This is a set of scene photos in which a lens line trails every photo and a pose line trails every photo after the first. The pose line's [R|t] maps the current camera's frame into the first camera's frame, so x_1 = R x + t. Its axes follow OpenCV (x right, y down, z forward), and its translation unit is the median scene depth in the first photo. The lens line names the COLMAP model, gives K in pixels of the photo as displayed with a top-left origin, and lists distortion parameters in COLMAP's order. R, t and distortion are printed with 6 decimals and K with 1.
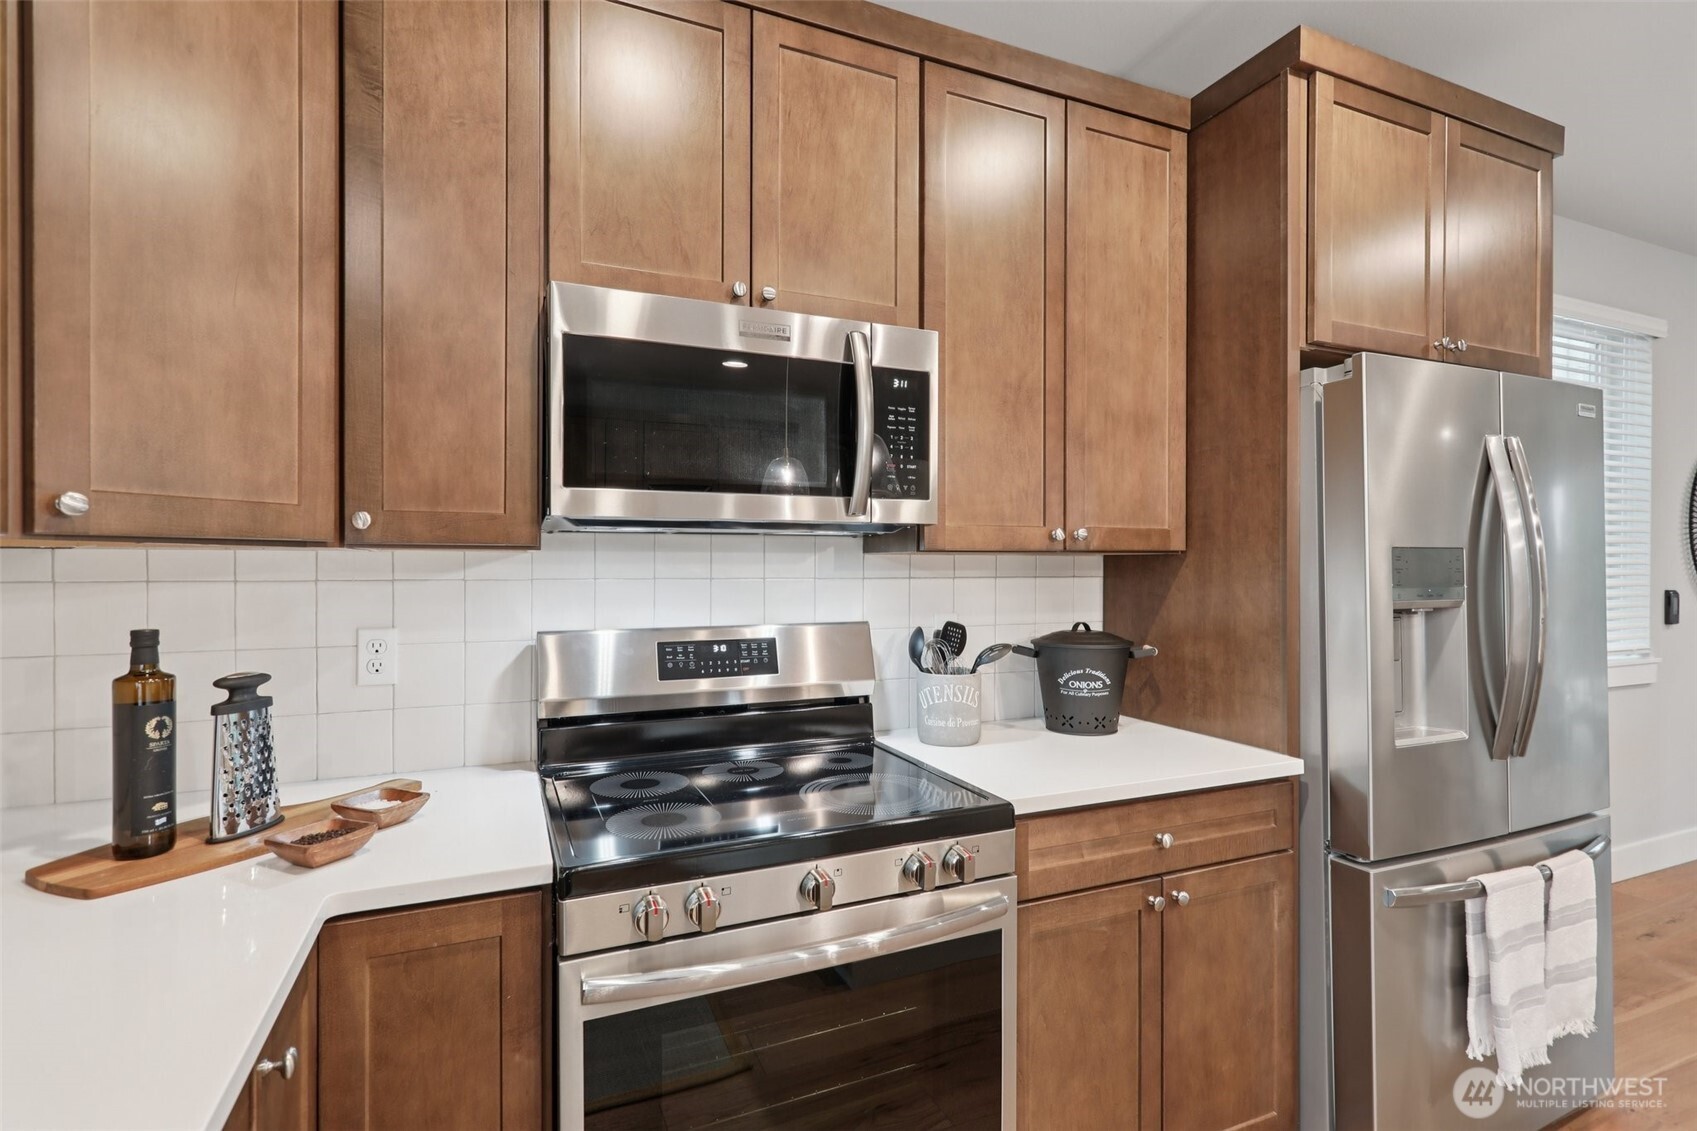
lens RADIAL K [[798.5, 0, 845.8], [0, 798.5, 565.4], [0, 0, 1]] dist [-0.003056, 0.002972]
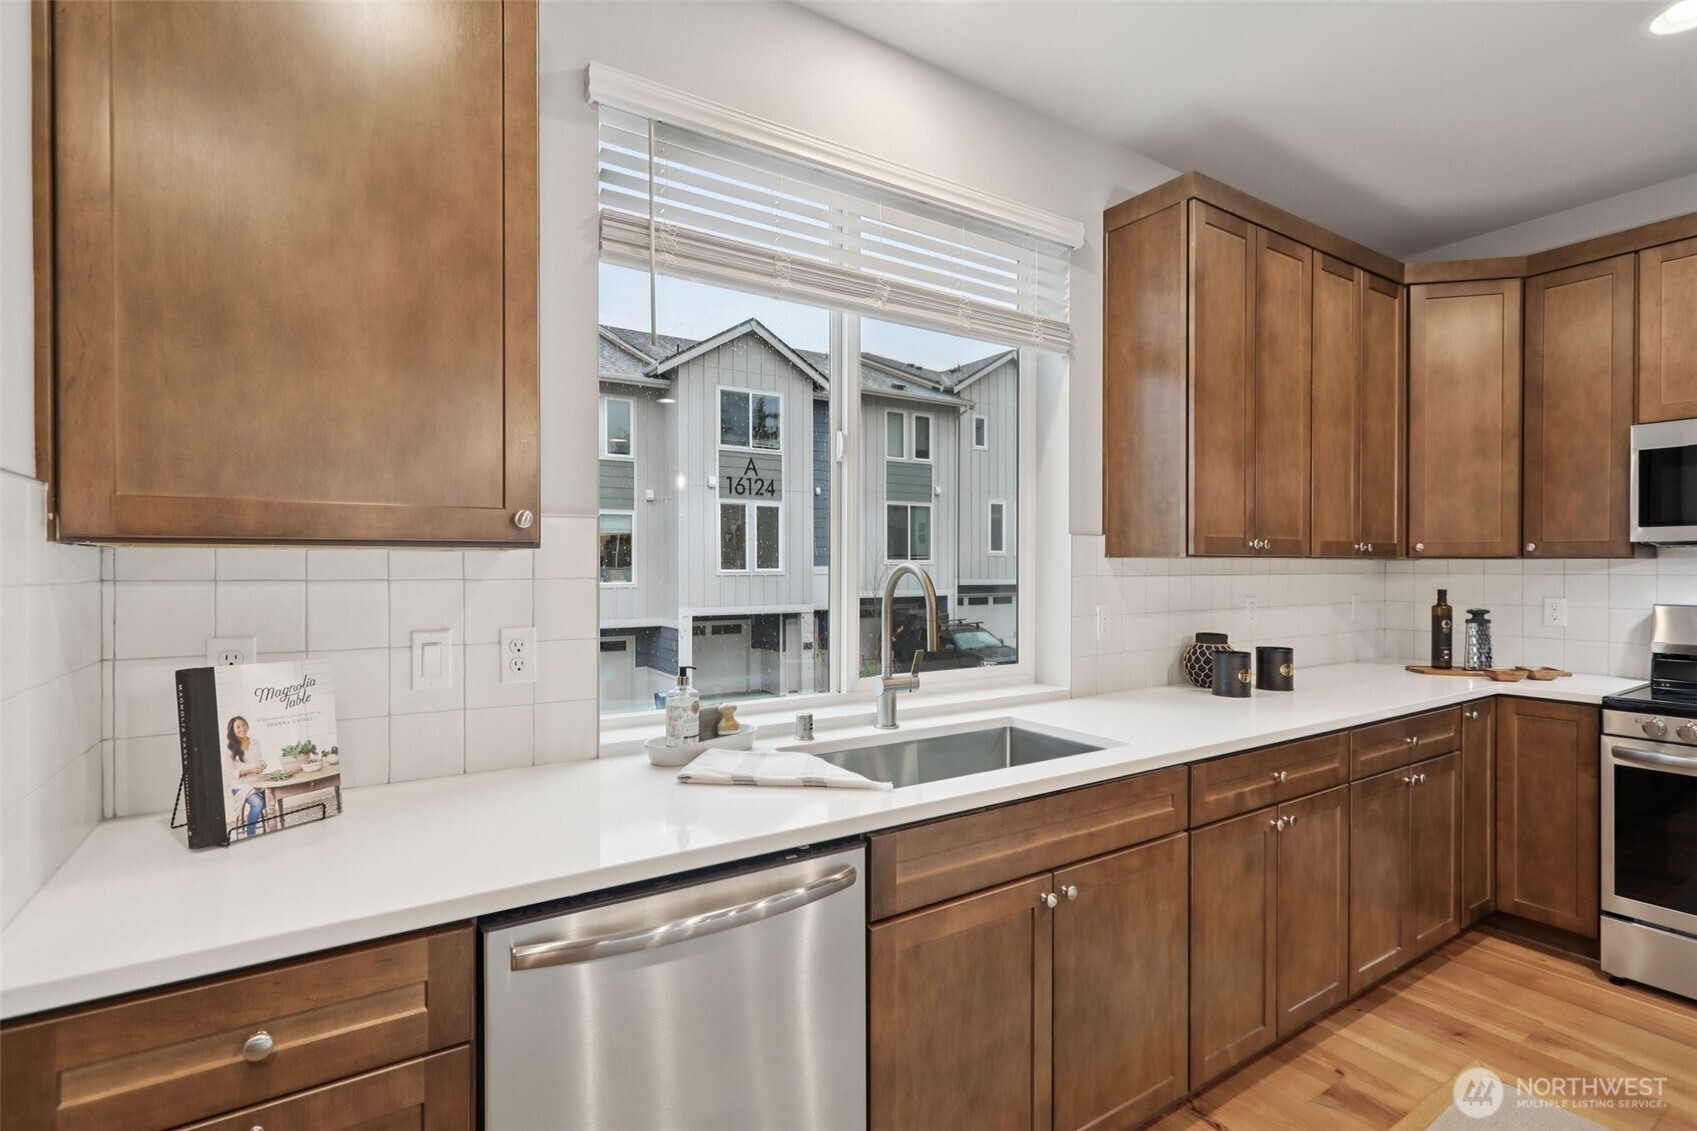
lens RADIAL K [[798.5, 0, 839.7], [0, 798.5, 571.6], [0, 0, 1]] dist [-0.003056, 0.002972]
pose [[0.166881, 0.007606, -0.985948, 1.429518], [-0.001976, 0.999971, 0.007379, 0.002337], [0.985975, 0.000717, 0.166891, -1.451156]]
